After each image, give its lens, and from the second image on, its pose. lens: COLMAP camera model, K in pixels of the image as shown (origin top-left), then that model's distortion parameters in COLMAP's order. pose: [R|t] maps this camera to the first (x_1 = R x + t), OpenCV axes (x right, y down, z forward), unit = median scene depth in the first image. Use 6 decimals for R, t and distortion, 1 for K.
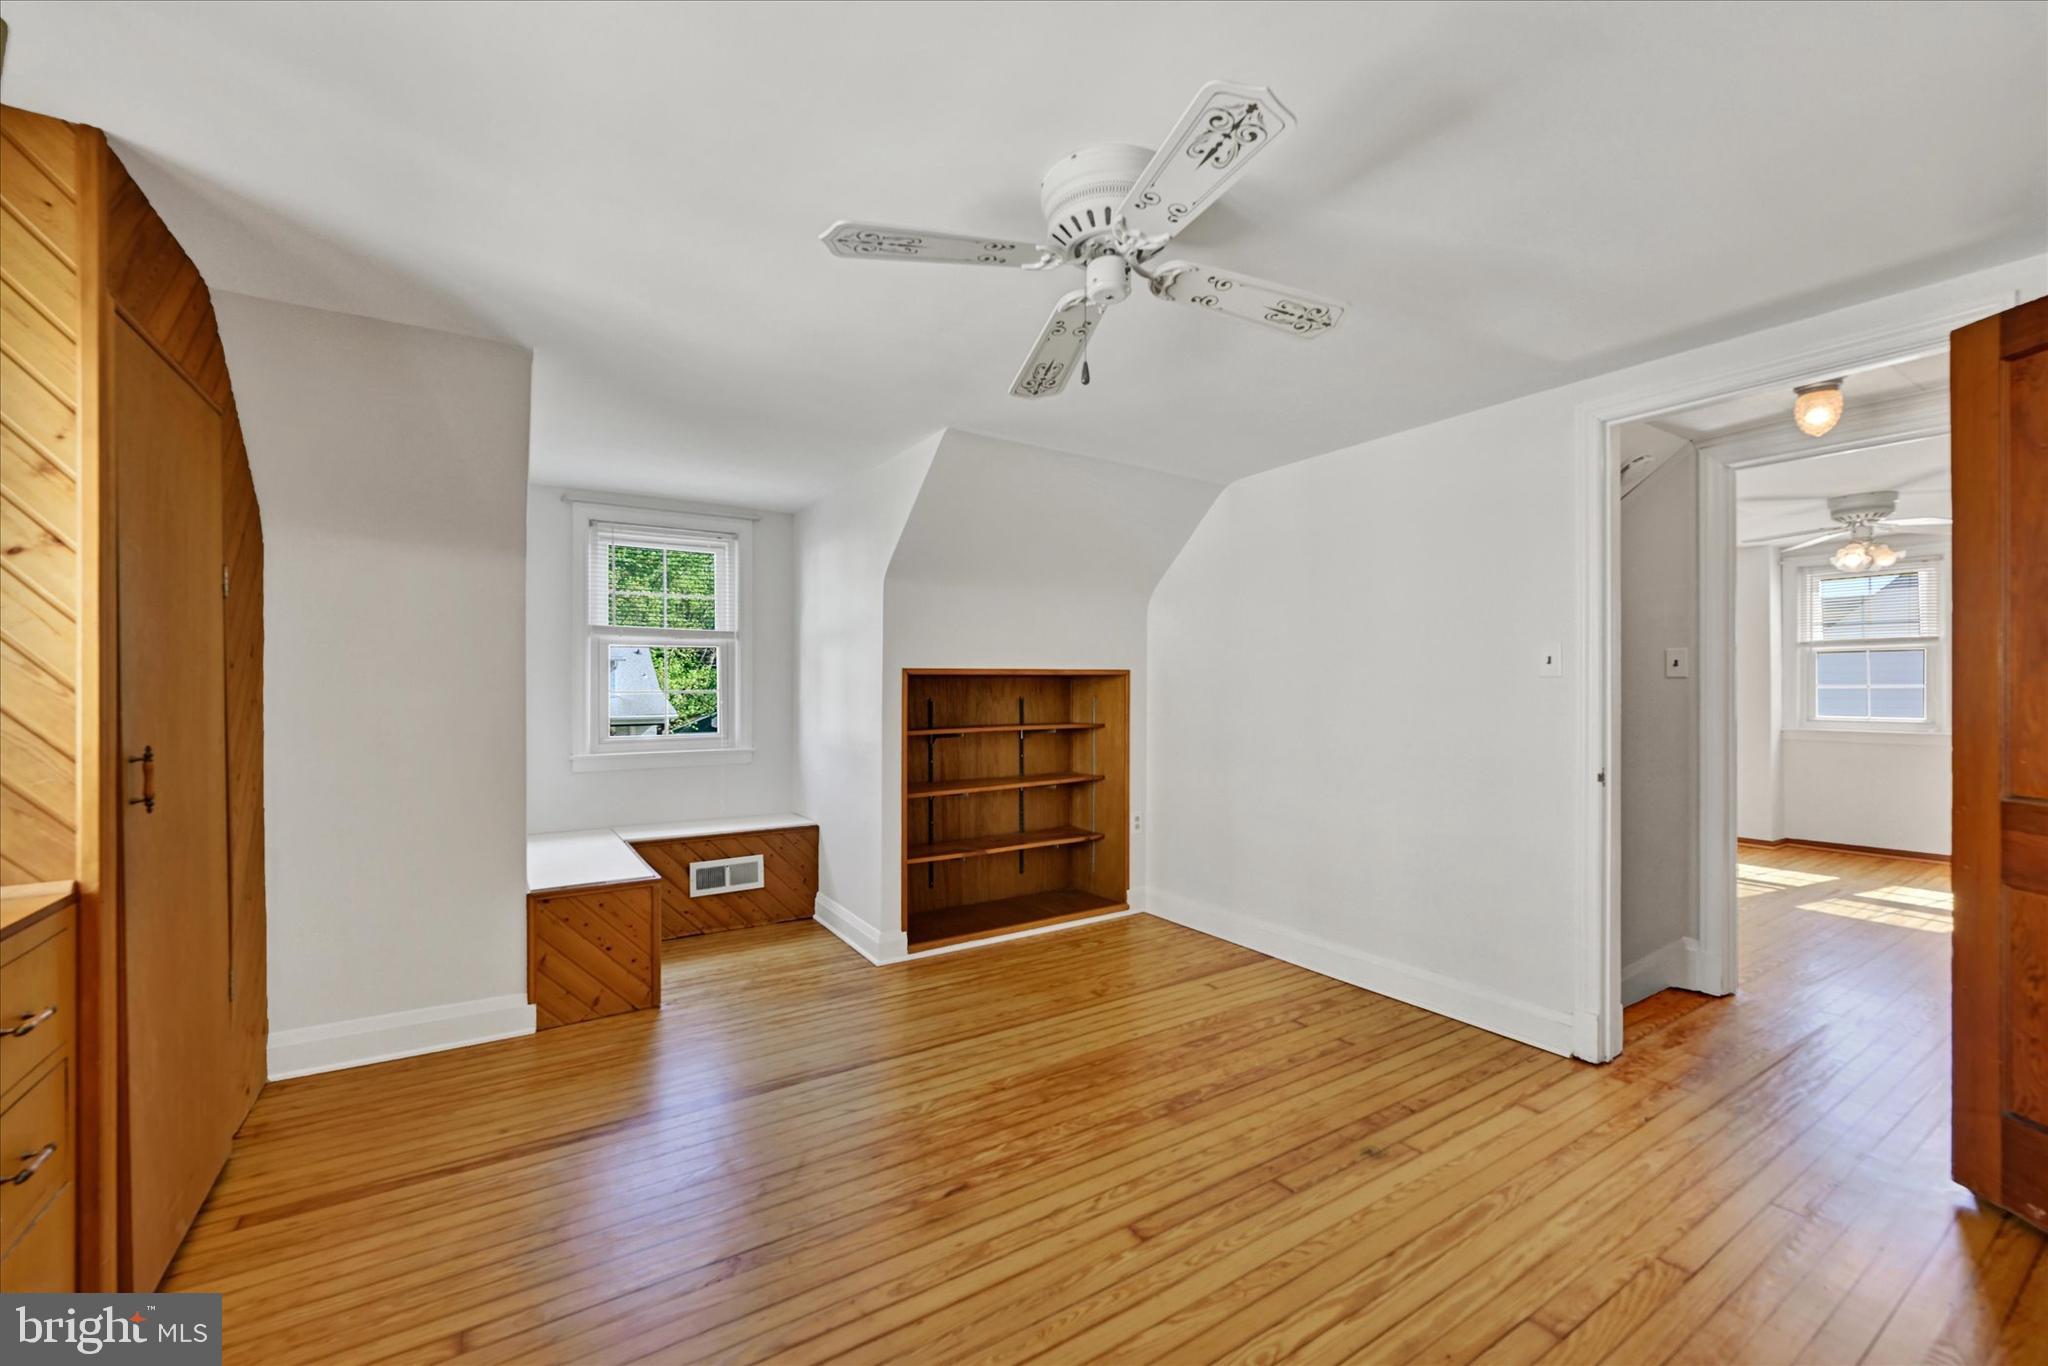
lens RADIAL K [[833.8, 0, 1020.3], [0, 833.8, 683.1], [0, 0, 1]] dist [-0.000422, 0.000052]
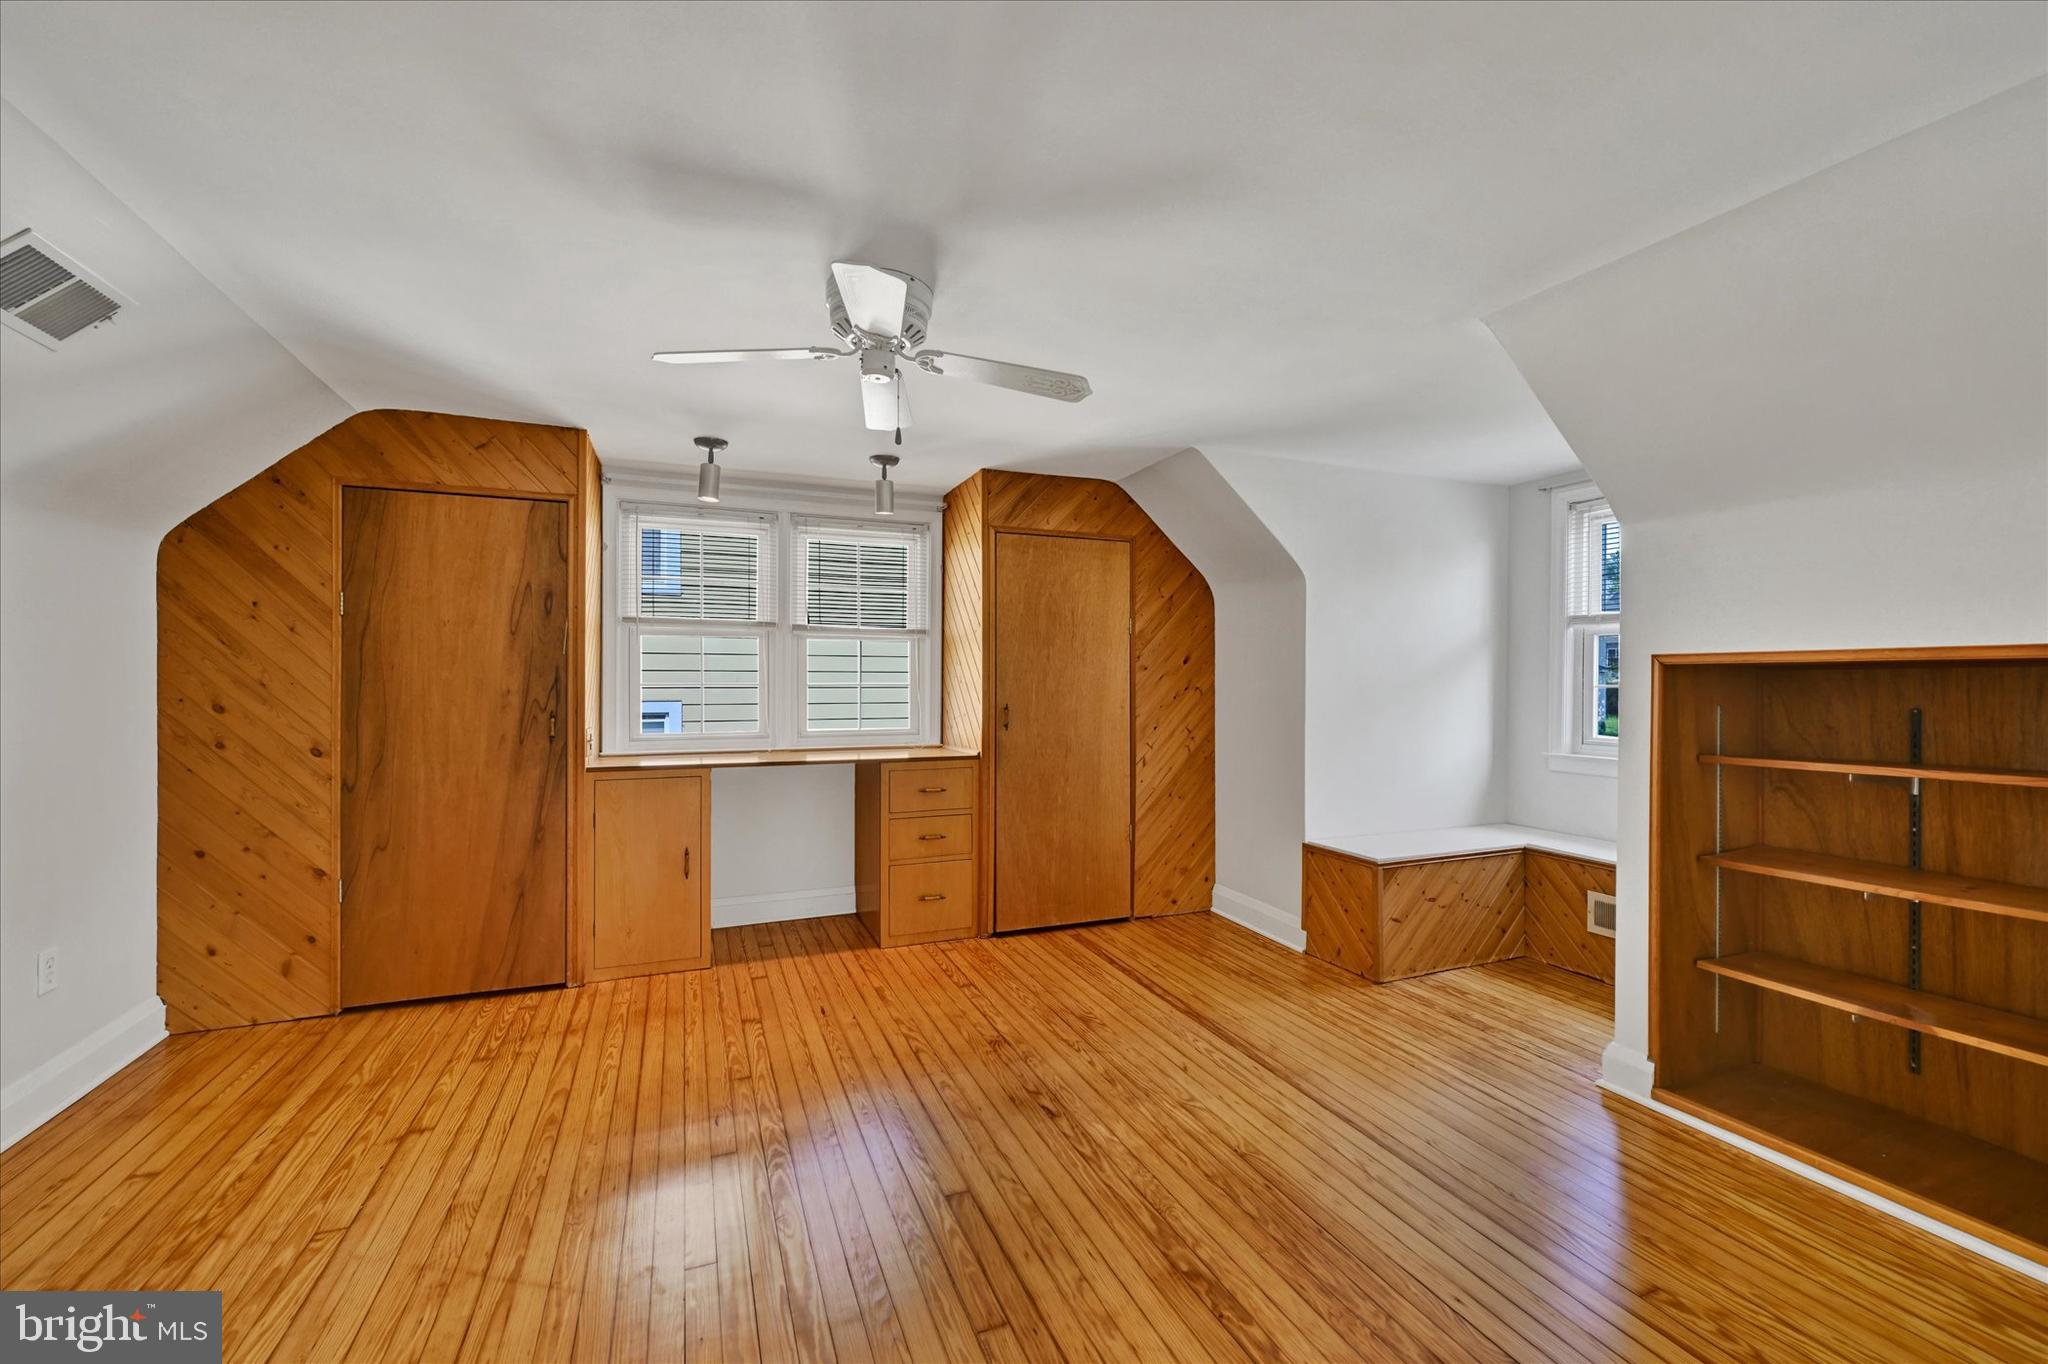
lens RADIAL K [[833.8, 0, 1020.5], [0, 833.8, 683.2], [0, 0, 1]] dist [-0.000422, 0.000052]
pose [[-0.187901, 0.005407, -0.982173, 0.842064], [0.001525, 0.999985, 0.005213, 0.000789], [0.982187, -0.000518, -0.187907, 0.922731]]
